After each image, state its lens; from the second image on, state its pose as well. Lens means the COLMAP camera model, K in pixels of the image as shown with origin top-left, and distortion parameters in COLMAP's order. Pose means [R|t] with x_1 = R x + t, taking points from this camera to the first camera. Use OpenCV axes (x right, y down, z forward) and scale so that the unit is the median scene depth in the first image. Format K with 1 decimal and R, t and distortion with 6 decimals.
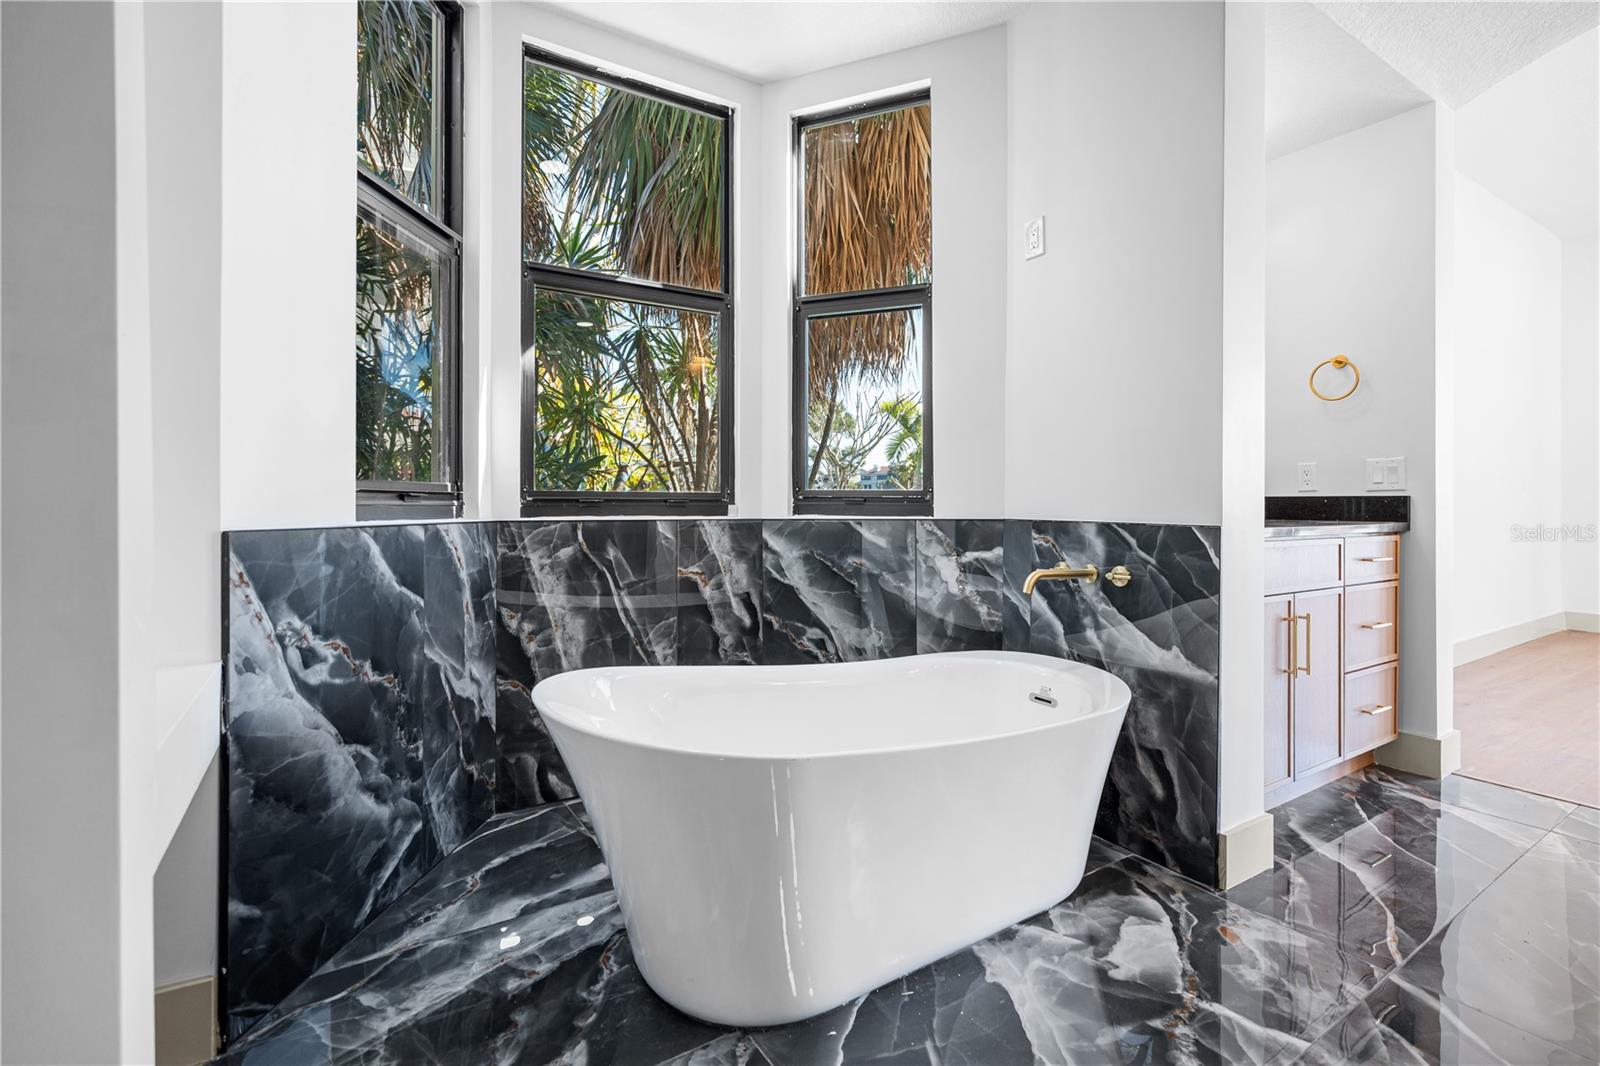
lens RADIAL K [[734.2, 0, 801.1], [0, 734.2, 514.2], [0, 0, 1]] dist [-0.000600, 0.000316]
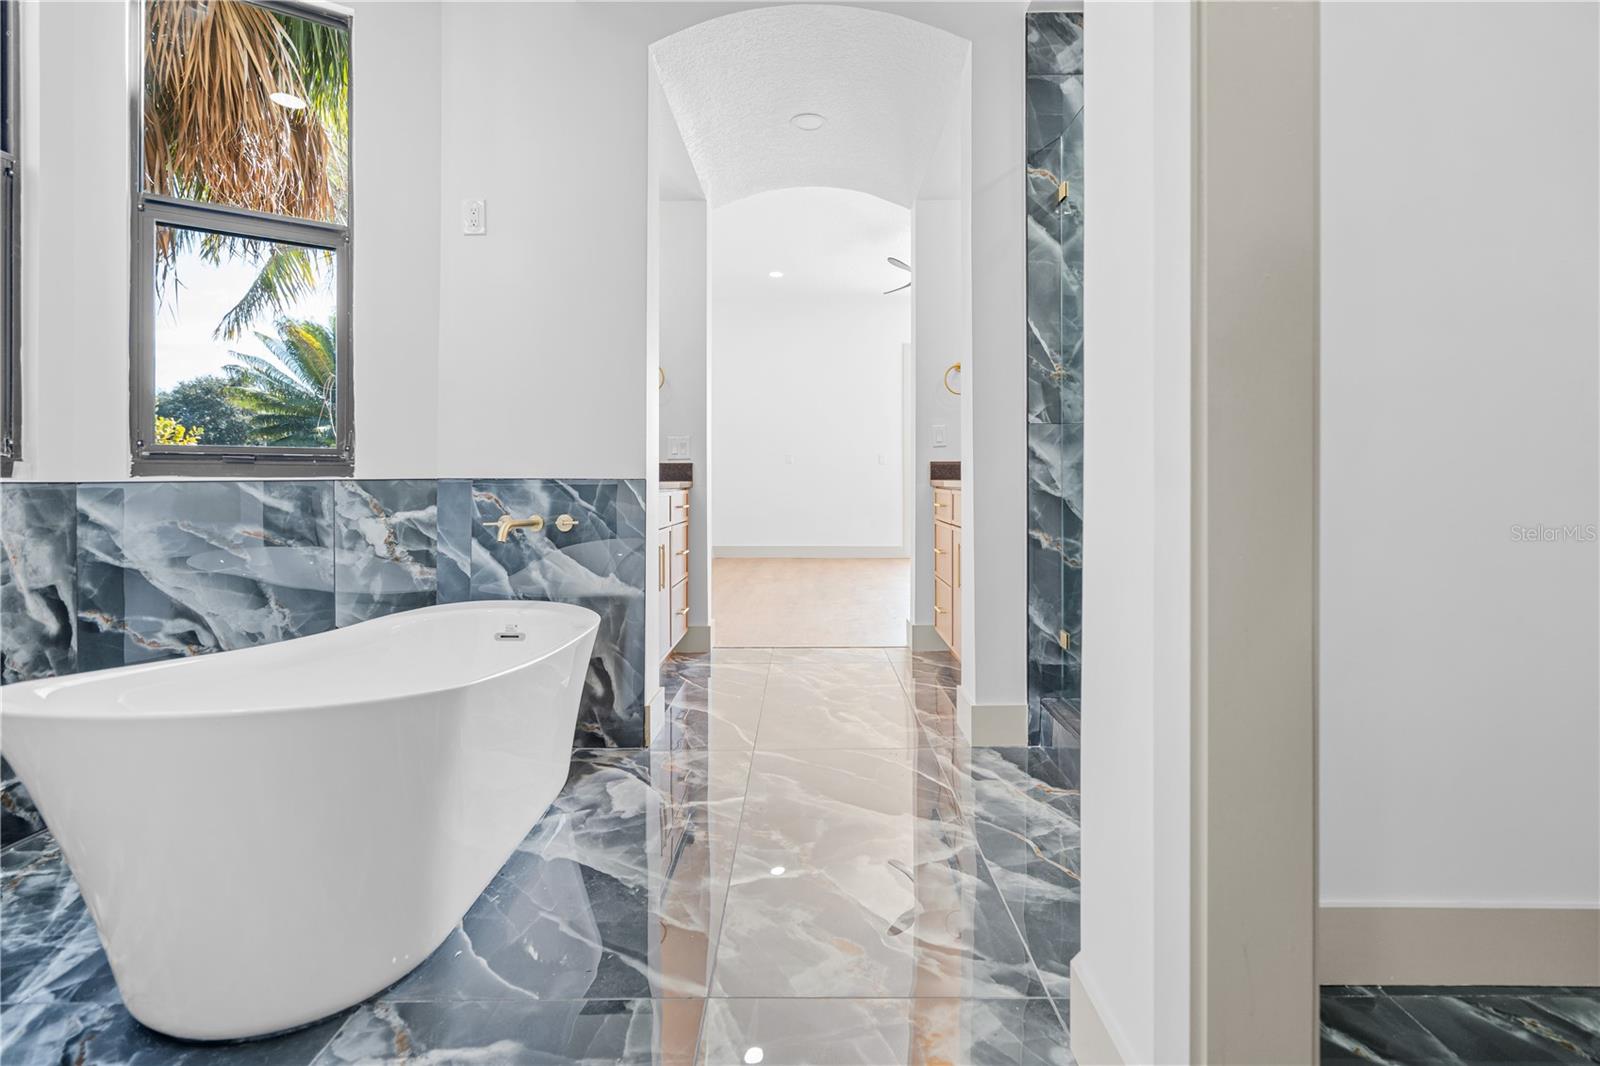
lens RADIAL K [[732.8, 0, 813.1], [0, 732.8, 491.8], [0, 0, 1]] dist [-0.000434, 0.000486]
pose [[0.548932, -0.018150, 0.835670, -0.291655], [0.015471, 0.999814, 0.011552, 0.021429], [-0.835724, 0.006587, 0.549111, -0.004284]]
